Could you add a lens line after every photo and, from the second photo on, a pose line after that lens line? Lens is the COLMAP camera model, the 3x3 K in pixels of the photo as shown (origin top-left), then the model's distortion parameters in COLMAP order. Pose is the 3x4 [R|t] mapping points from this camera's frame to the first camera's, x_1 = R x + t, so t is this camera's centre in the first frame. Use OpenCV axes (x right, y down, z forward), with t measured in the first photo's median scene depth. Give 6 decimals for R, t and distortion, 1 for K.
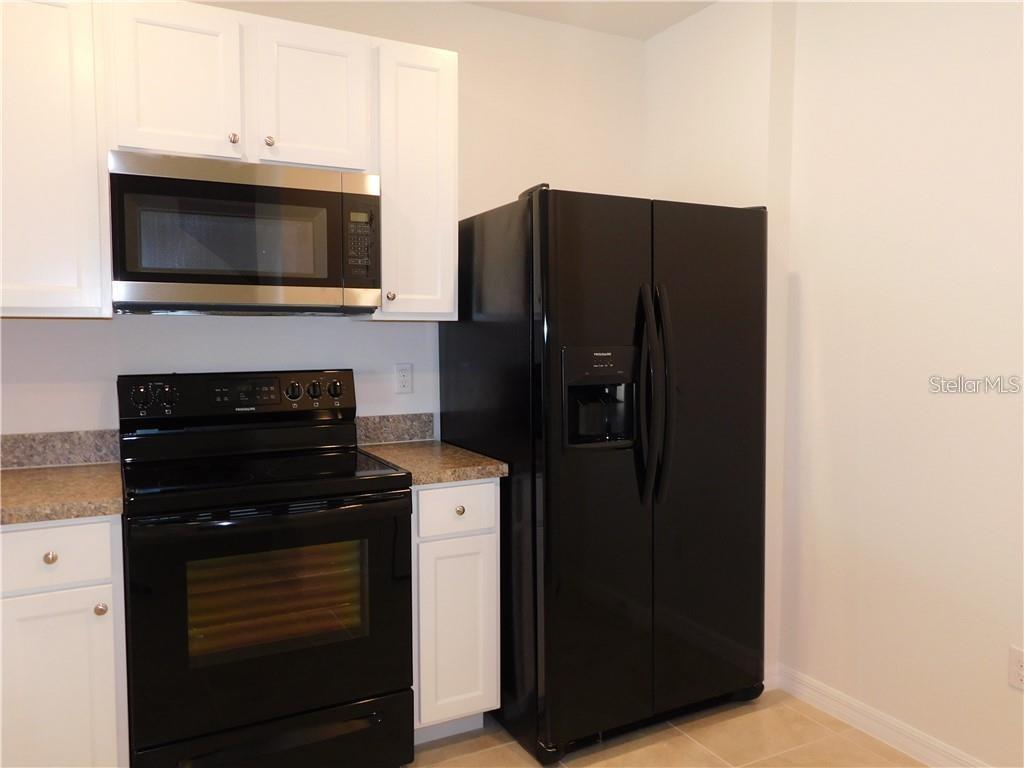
lens RADIAL K [[768.5, 0, 512.0], [0, 768.5, 384.0], [0, 0, 1]] dist [0.003504, 0.006191]
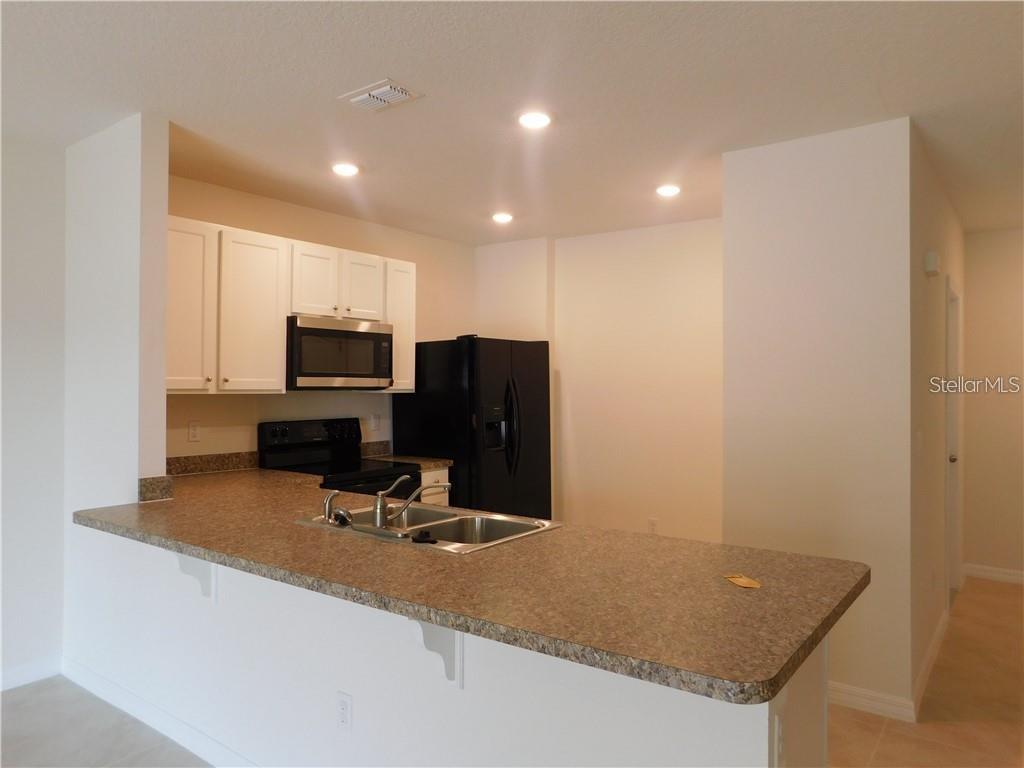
lens RADIAL K [[710.6, 0, 512.0], [0, 710.6, 384.0], [0, 0, 1]] dist [-0.074008, 0.063410]
pose [[0.901867, 0.002150, 0.432009, -0.713666], [0.027319, 0.997702, -0.061996, 0.019273], [-0.431150, 0.067714, 0.899736, -0.870923]]
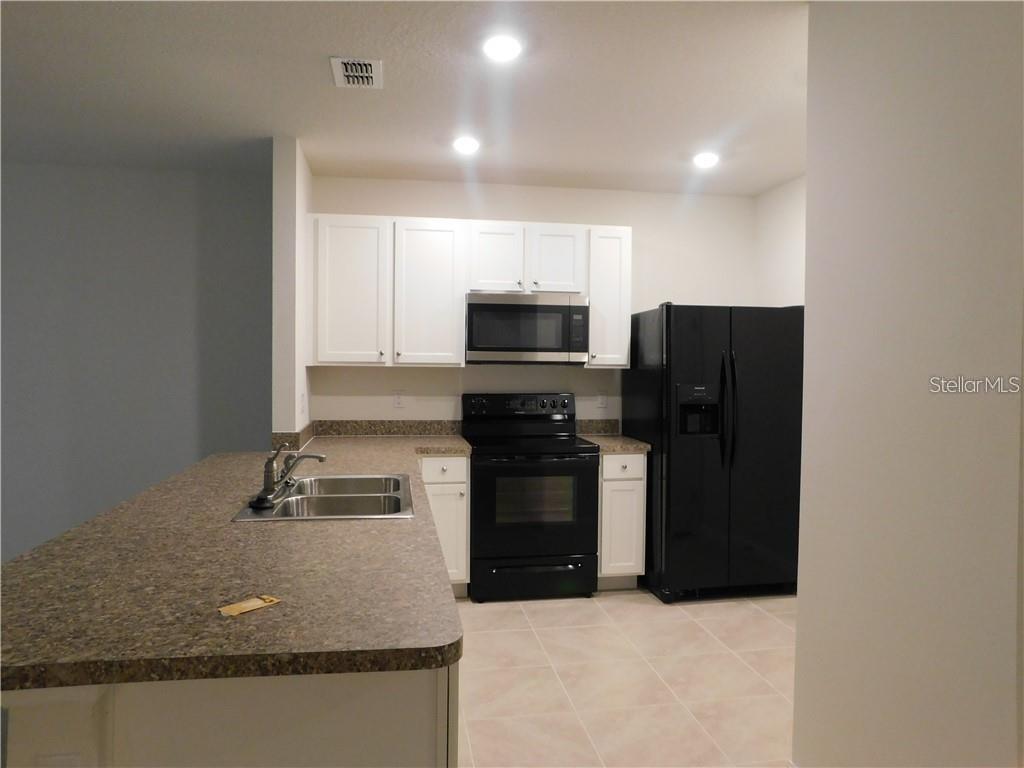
lens RADIAL K [[710.6, 0, 512.0], [0, 710.6, 384.0], [0, 0, 1]] dist [-0.074008, 0.063410]
pose [[0.950966, 0.017937, -0.308775, 0.207603], [-0.028541, 0.999147, -0.029860, 0.015519], [0.307976, 0.037208, 0.950666, -0.785679]]
